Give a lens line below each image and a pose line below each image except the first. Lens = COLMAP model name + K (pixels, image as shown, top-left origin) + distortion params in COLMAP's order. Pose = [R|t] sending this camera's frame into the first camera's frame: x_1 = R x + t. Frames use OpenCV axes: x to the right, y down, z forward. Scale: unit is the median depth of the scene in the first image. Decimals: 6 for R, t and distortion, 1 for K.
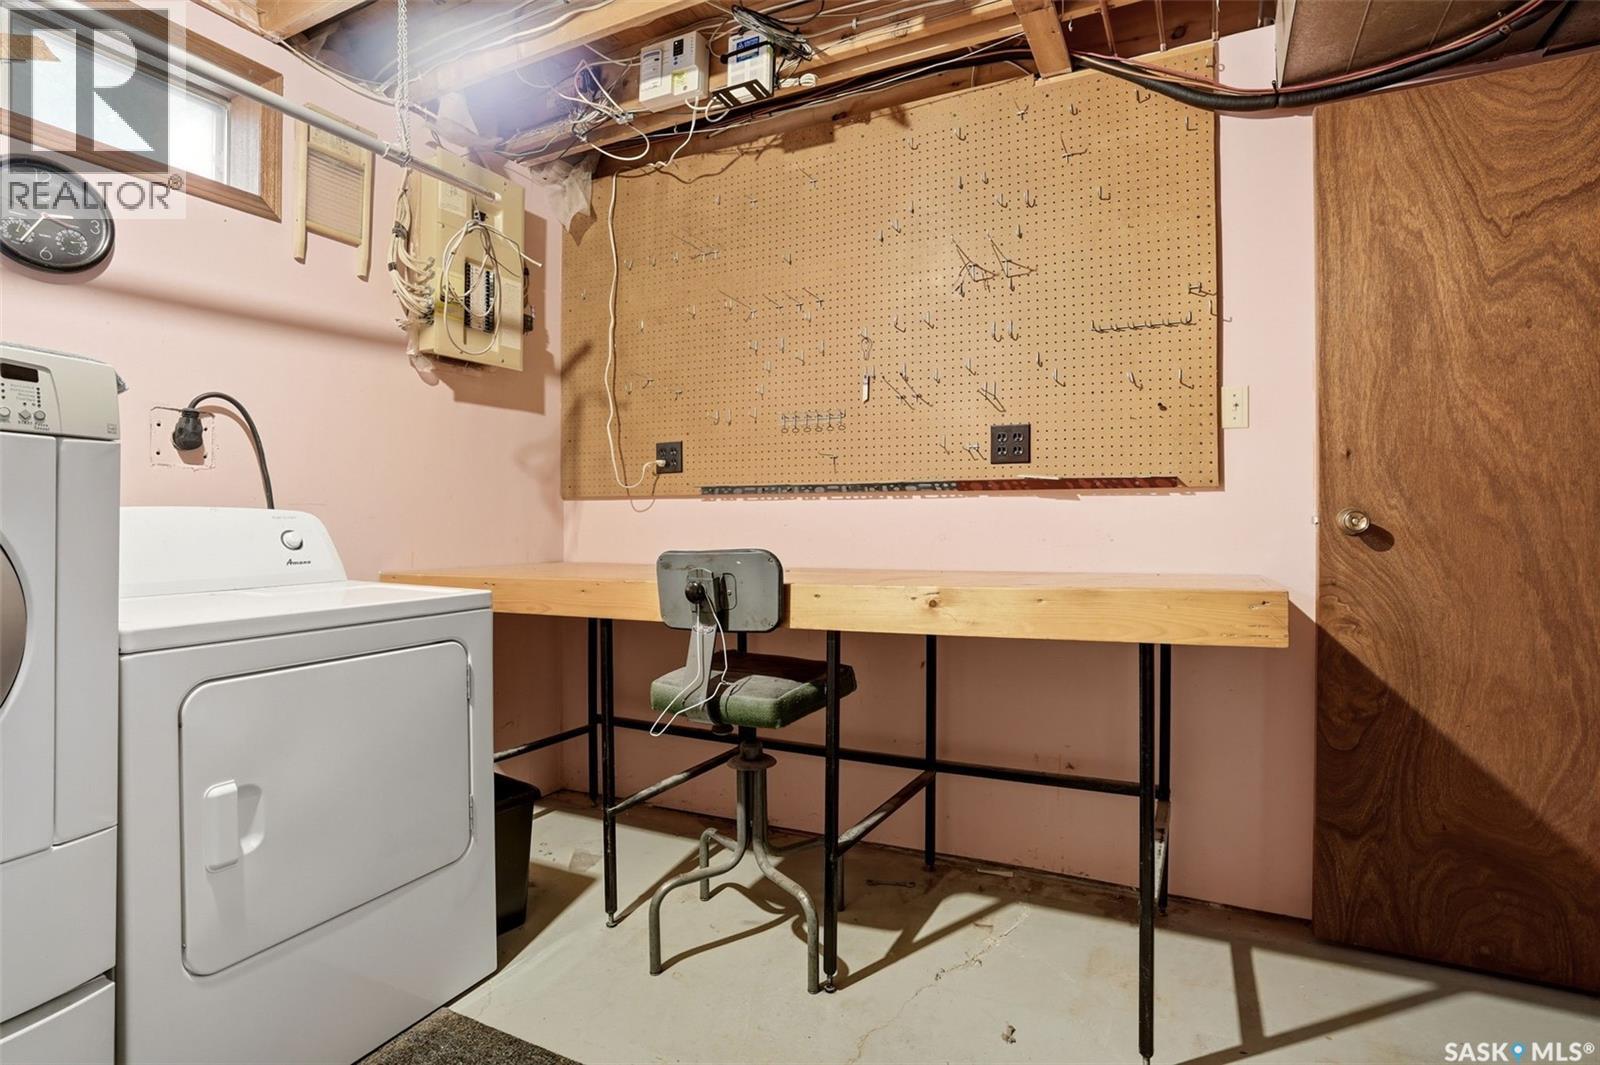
lens RADIAL K [[794.2, 0, 810.5], [0, 794.2, 521.2], [0, 0, 1]] dist [-0.082085, 0.030743]
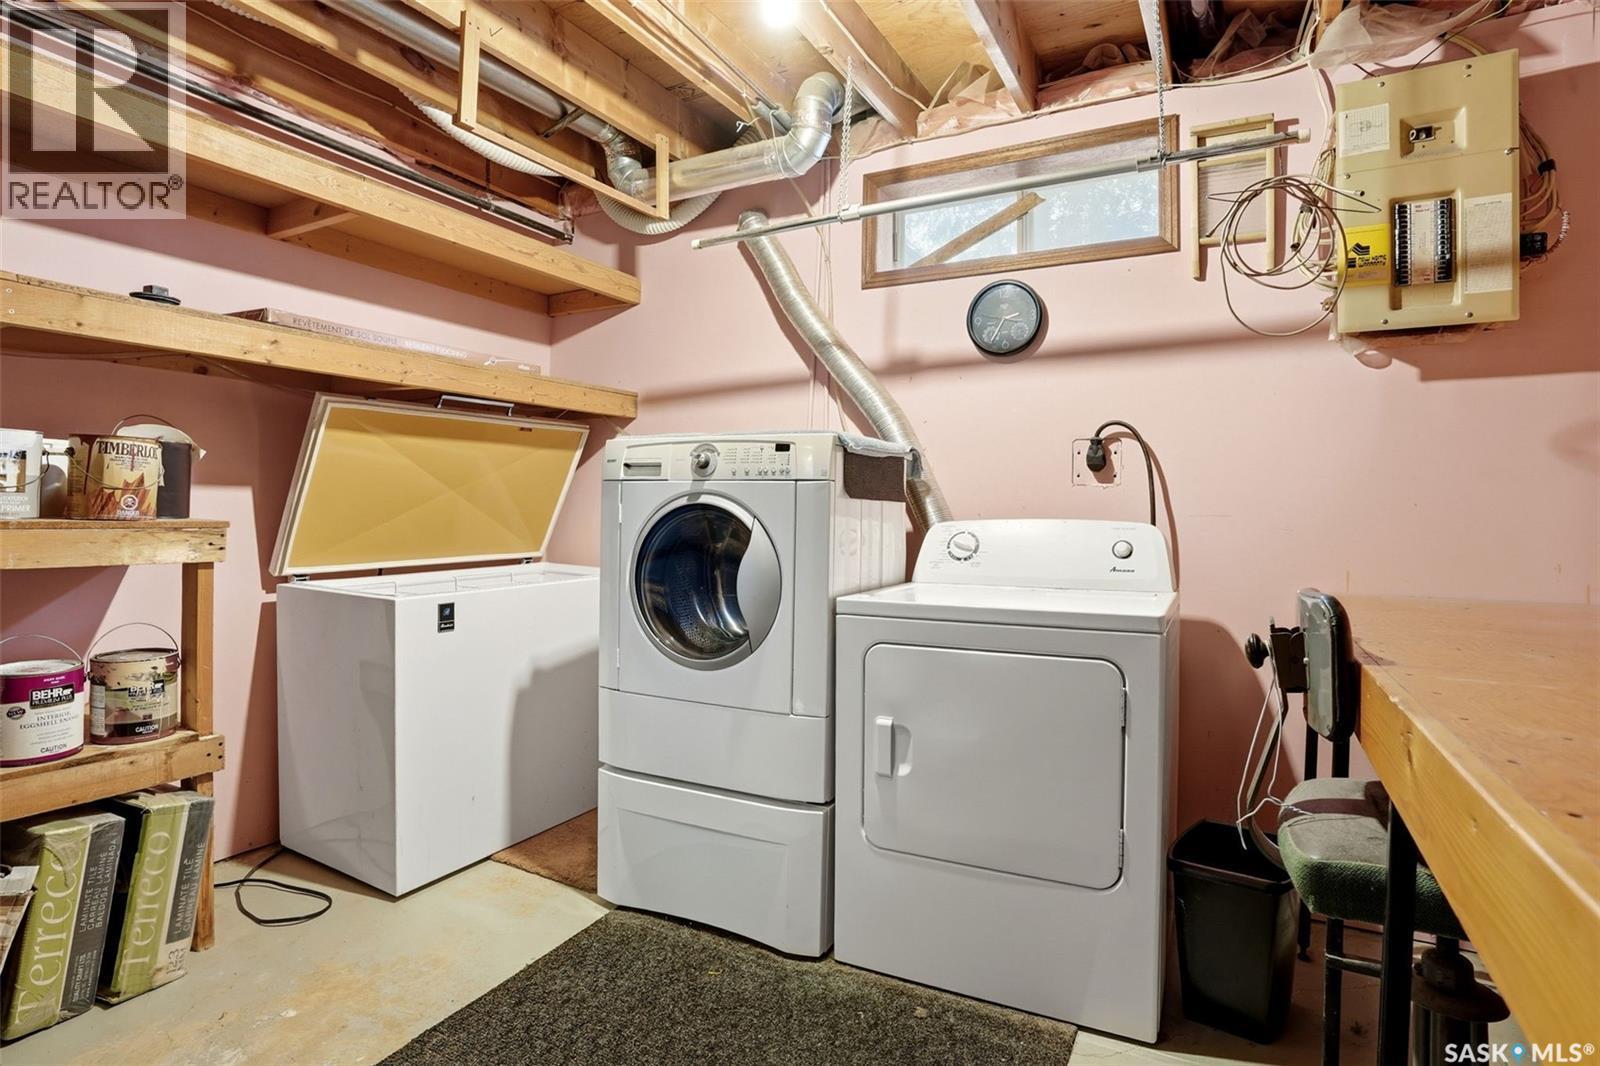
lens RADIAL K [[794.2, 0, 810.5], [0, 794.2, 521.7], [0, 0, 1]] dist [-0.082085, 0.030743]
pose [[-0.034693, 0.004774, -0.999387, 0.430201], [-0.013377, 0.999897, 0.005241, -0.014329], [0.999308, 0.013551, -0.034626, 0.565810]]
